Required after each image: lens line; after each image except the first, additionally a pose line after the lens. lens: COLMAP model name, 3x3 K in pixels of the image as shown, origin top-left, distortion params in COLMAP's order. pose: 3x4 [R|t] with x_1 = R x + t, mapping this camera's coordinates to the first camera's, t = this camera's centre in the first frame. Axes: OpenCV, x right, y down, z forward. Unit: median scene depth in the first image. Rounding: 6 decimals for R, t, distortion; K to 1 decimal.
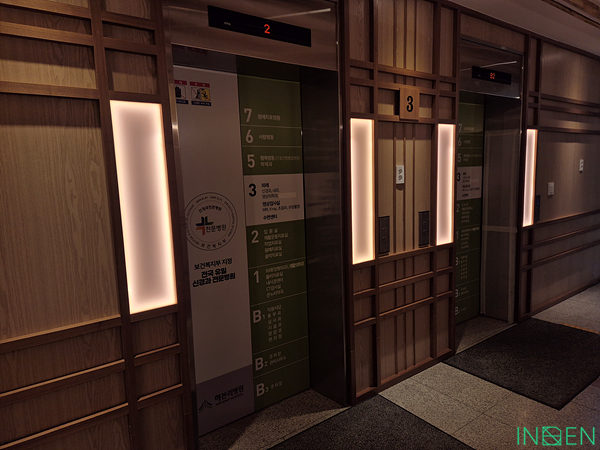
lens RADIAL K [[400.1, 0, 302.7], [0, 400.1, 224.9], [0, 0, 1]] dist [0.069574, -0.057409]
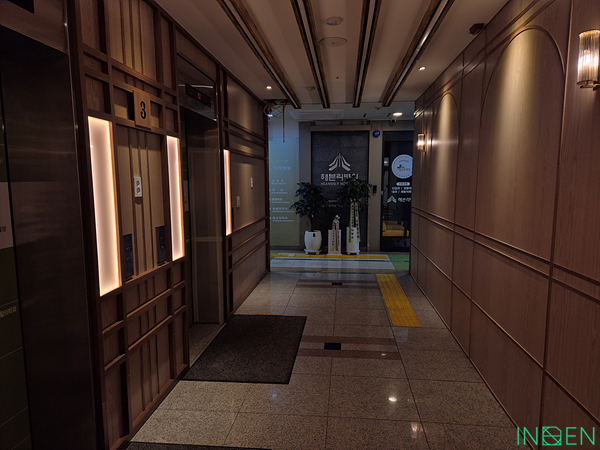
lens RADIAL K [[400.1, 0, 307.5], [0, 400.1, 228.5], [0, 0, 1]] dist [0.069574, -0.057409]
pose [[0.667560, -0.058627, 0.742244, -0.181805], [0.075512, 0.997086, 0.010842, -0.014197], [-0.740717, 0.048811, 0.670042, 0.121963]]
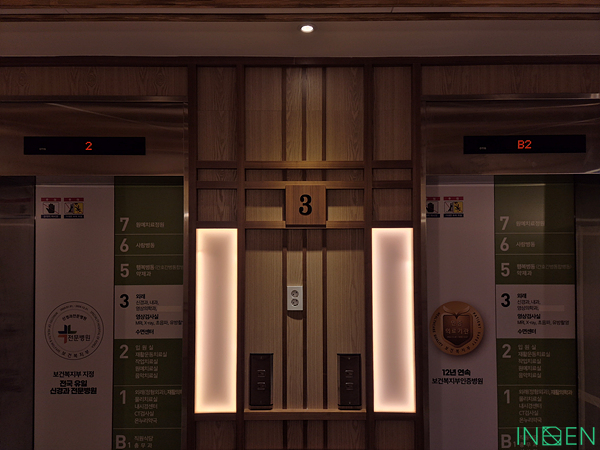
lens RADIAL K [[400.1, 0, 299.4], [0, 400.1, 229.0], [0, 0, 1]] dist [0.069574, -0.057409]
pose [[0.797769, 0.019966, -0.602633, 0.691806], [-0.102522, 0.989390, -0.102939, -0.177329], [0.594184, 0.143905, 0.791352, 0.415512]]
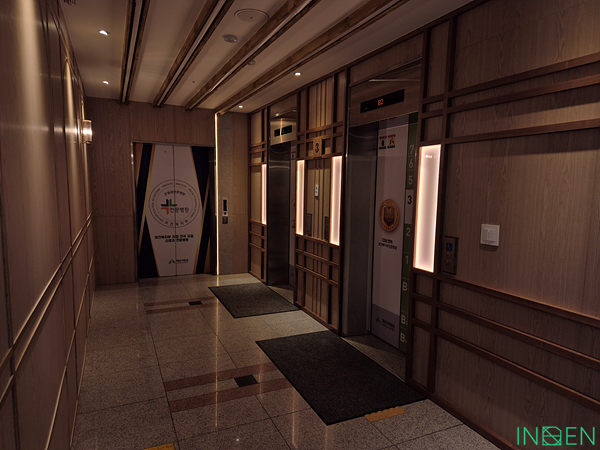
lens RADIAL K [[400.1, 0, 301.6], [0, 400.1, 231.1], [0, 0, 1]] dist [0.069574, -0.057409]
pose [[-0.204614, 0.144000, -0.968193, 1.886015], [-0.138126, 0.974975, 0.174199, -0.242143], [0.969048, 0.169376, -0.179604, 1.276737]]
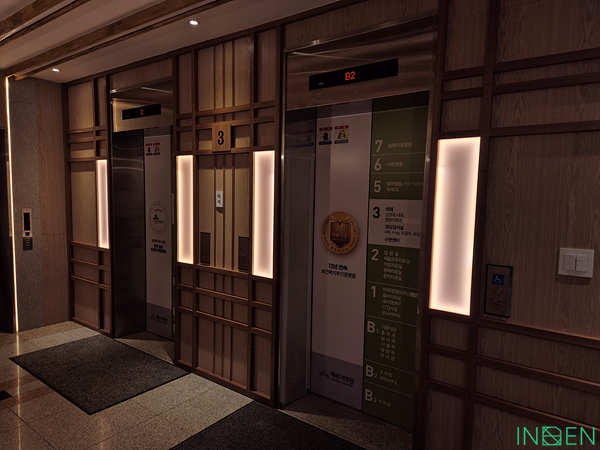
lens RADIAL K [[400.1, 0, 301.6], [0, 400.1, 229.9], [0, 0, 1]] dist [0.069574, -0.057409]
pose [[0.288237, 0.124101, -0.949483, 1.420363], [-0.157264, 0.984237, 0.080902, -0.170349], [0.944557, 0.126000, 0.303210, 0.895258]]
